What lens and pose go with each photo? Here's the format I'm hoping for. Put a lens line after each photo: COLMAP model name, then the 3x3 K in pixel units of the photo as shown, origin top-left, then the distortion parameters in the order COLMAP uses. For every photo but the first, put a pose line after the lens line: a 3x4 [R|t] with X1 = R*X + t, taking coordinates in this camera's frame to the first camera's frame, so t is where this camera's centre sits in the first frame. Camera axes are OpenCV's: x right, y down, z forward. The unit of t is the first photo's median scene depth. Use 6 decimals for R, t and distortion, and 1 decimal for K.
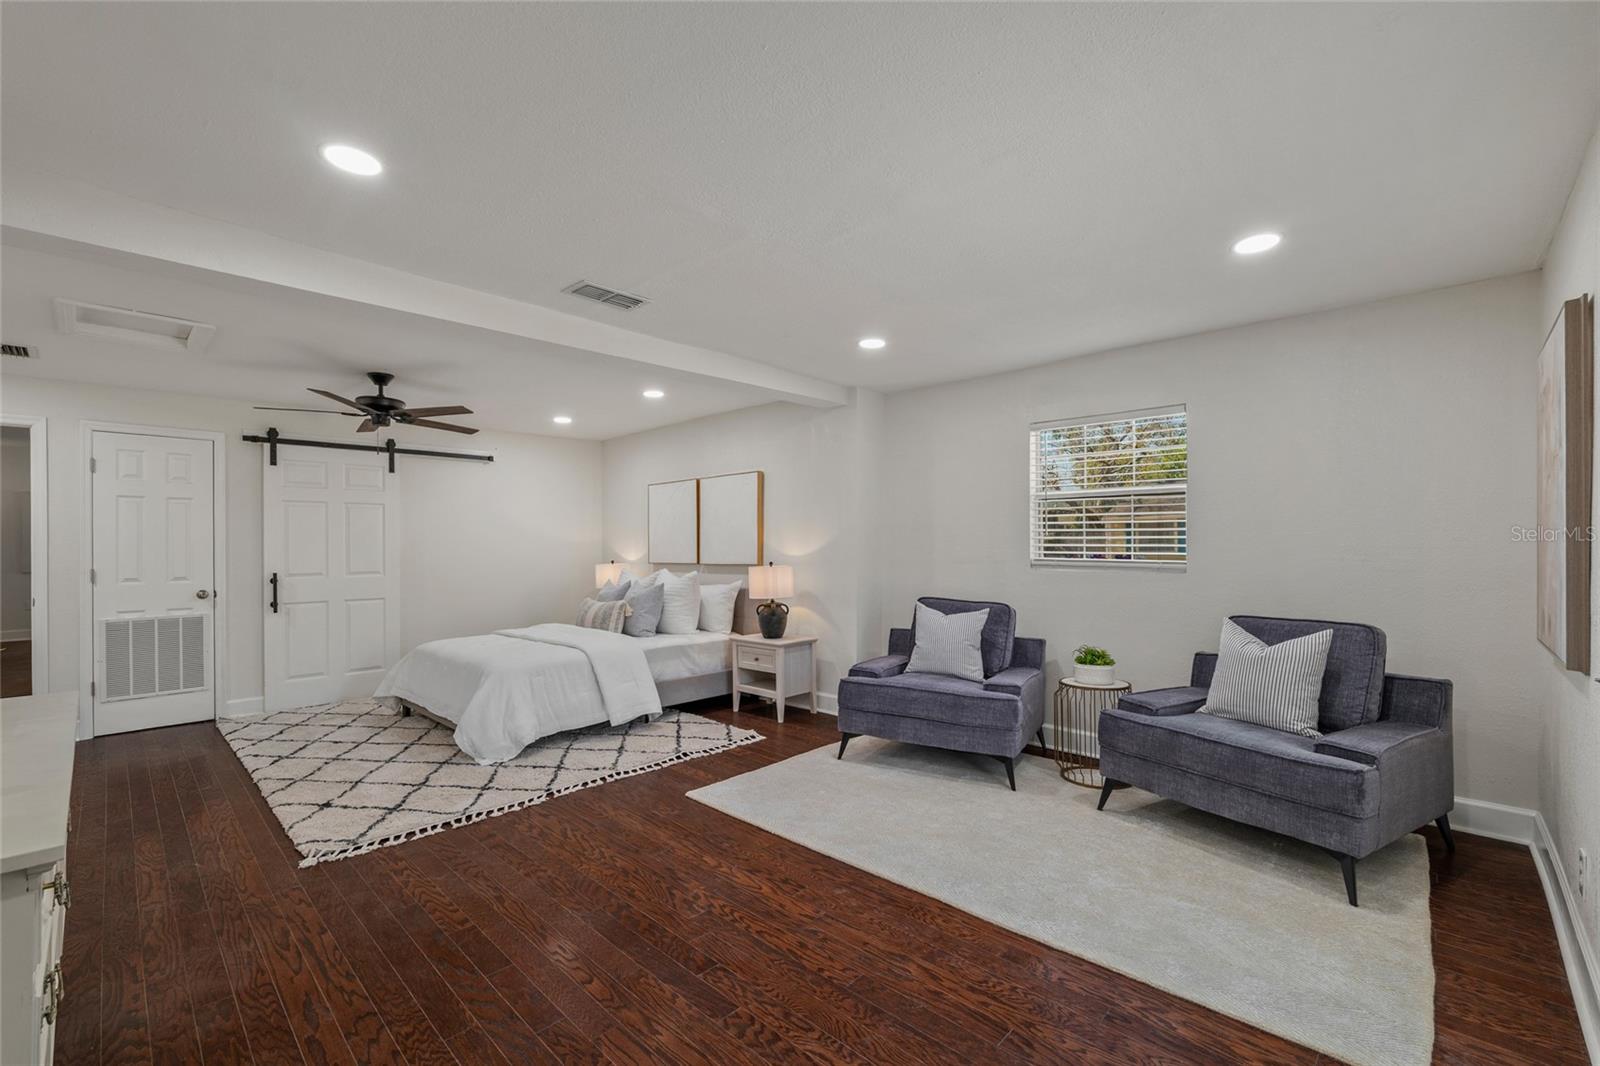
lens RADIAL K [[660.7, 0, 788.4], [0, 660.7, 542.5], [0, 0, 1]] dist [-0.000956, -0.000256]
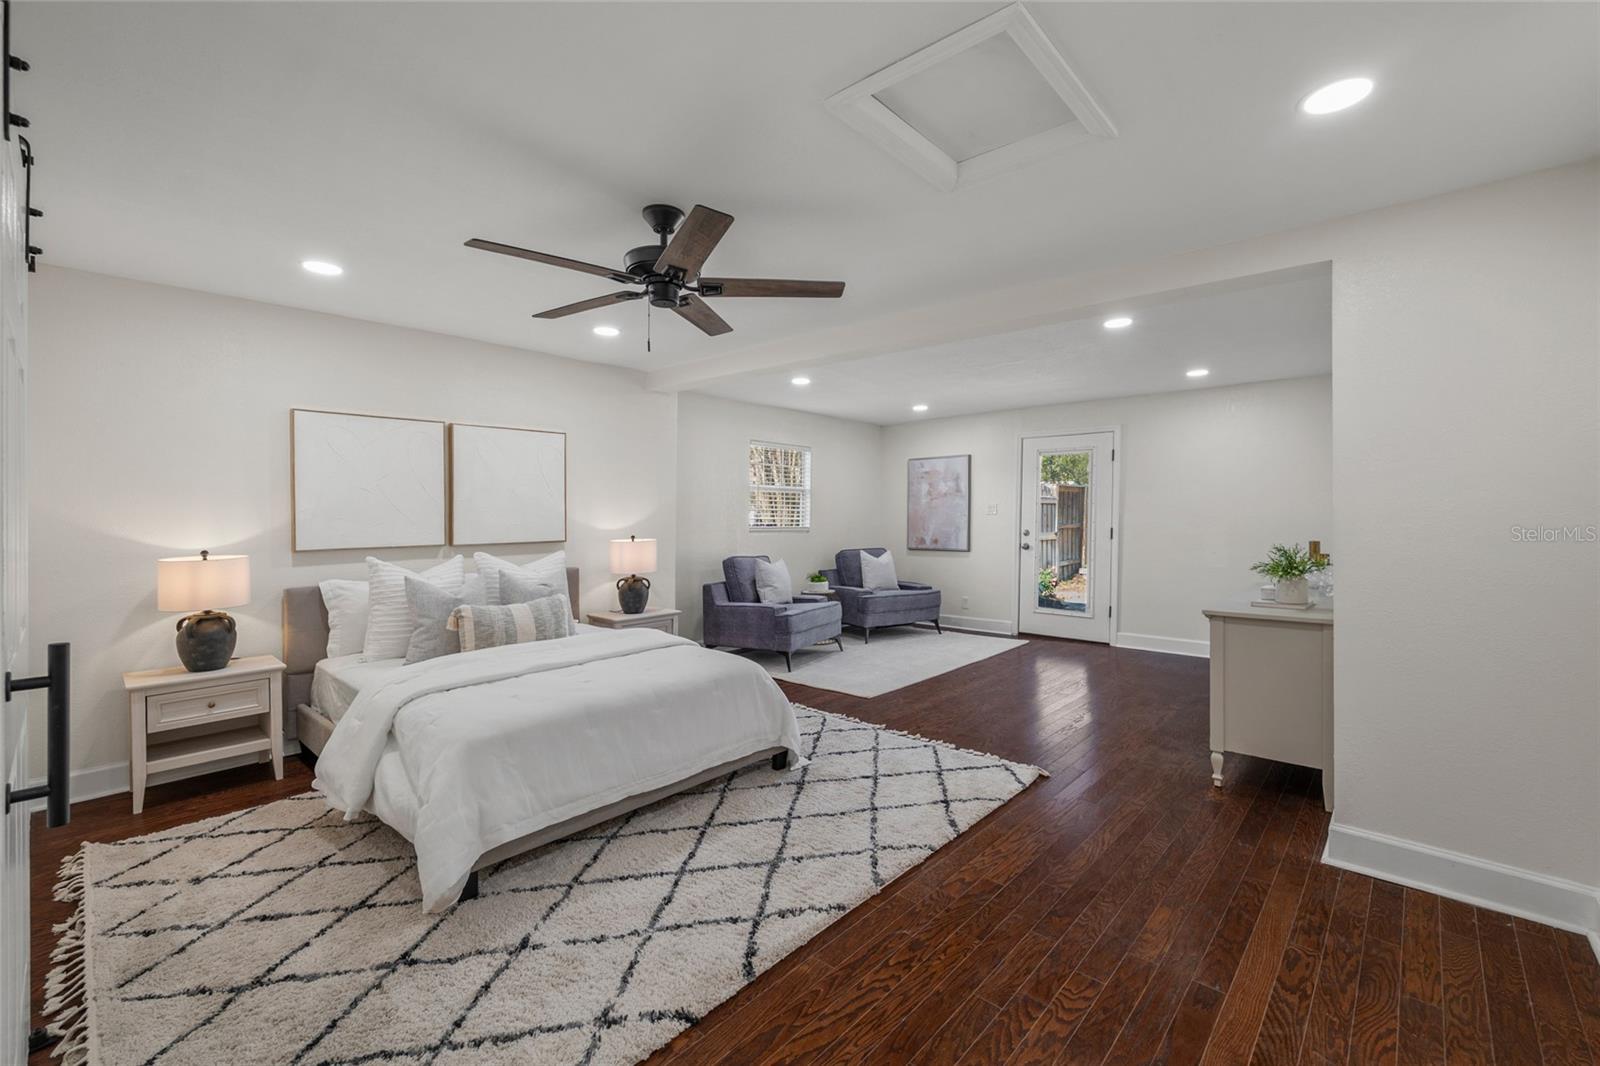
lens RADIAL K [[660.7, 0, 788.1], [0, 660.7, 528.3], [0, 0, 1]] dist [-0.000956, -0.000256]
pose [[-0.004978, -0.013619, 0.999895, -1.138024], [-0.018850, 0.999731, 0.013523, -0.001477], [-0.999810, -0.018781, -0.005234, 0.859523]]
